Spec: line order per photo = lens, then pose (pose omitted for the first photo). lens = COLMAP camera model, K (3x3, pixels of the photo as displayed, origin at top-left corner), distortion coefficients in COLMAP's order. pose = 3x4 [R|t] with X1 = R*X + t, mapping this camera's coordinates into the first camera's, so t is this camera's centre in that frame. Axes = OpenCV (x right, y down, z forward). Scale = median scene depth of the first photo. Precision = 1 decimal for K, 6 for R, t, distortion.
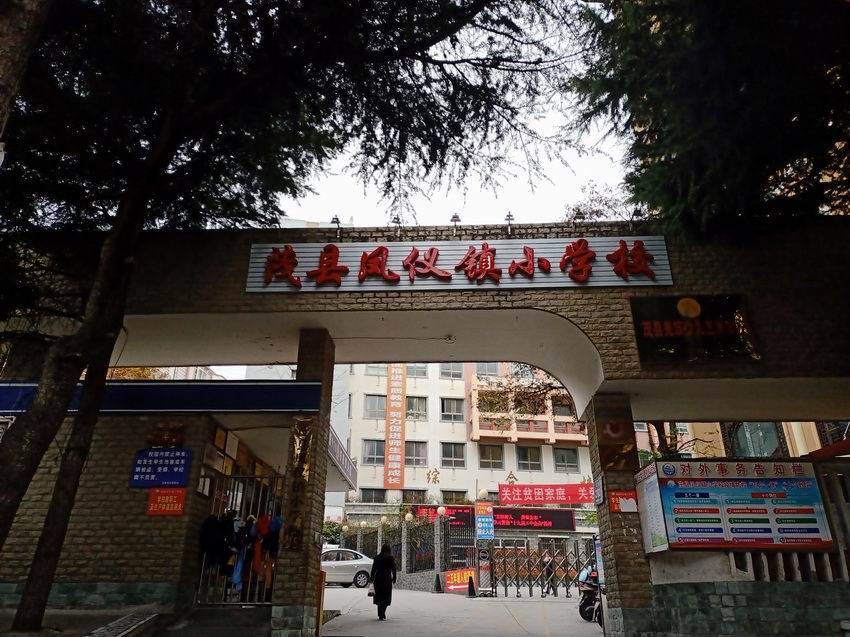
lens RADIAL K [[625.1, 0, 422.8], [0, 625.1, 304.6], [0, 0, 1]] dist [0.059341, -0.061512]
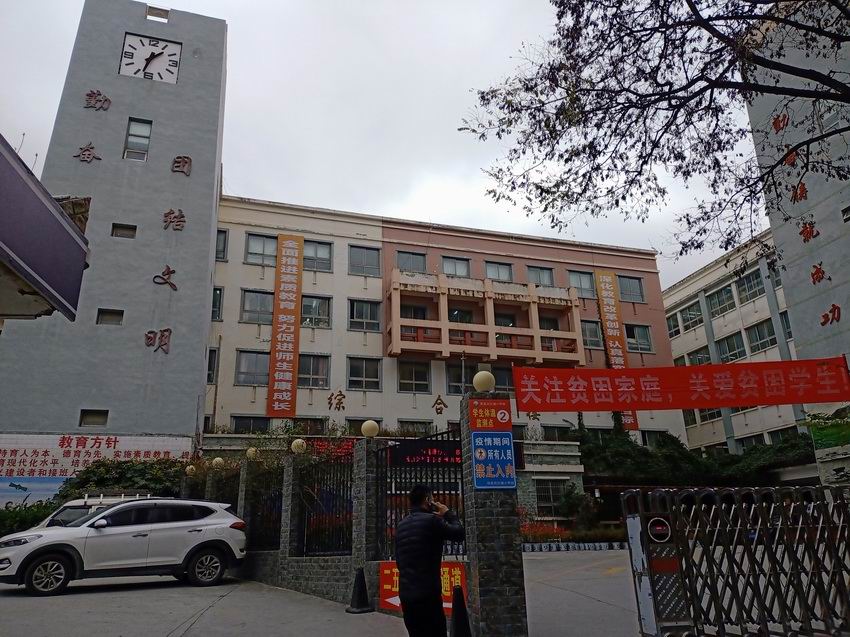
lens RADIAL K [[625.1, 0, 426.0], [0, 625.1, 320.0], [0, 0, 1]] dist [0.059341, -0.061512]
pose [[0.985874, 0.028450, 0.165055, -0.003708], [-0.046024, 0.993549, 0.103648, 0.095643], [-0.161041, -0.109780, 0.980823, 0.264940]]
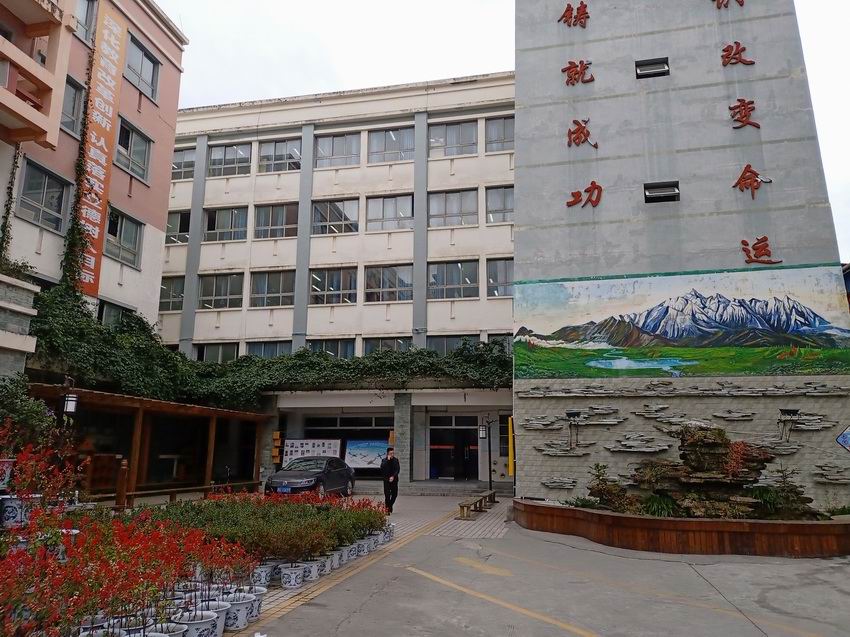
lens RADIAL K [[625.1, 0, 428.0], [0, 625.1, 322.1], [0, 0, 1]] dist [0.059341, -0.061512]
pose [[0.334394, 0.192550, 0.922554, 0.064506], [-0.425032, 0.904512, -0.034725, 0.240730], [-0.841147, -0.380503, 0.384303, 0.622773]]
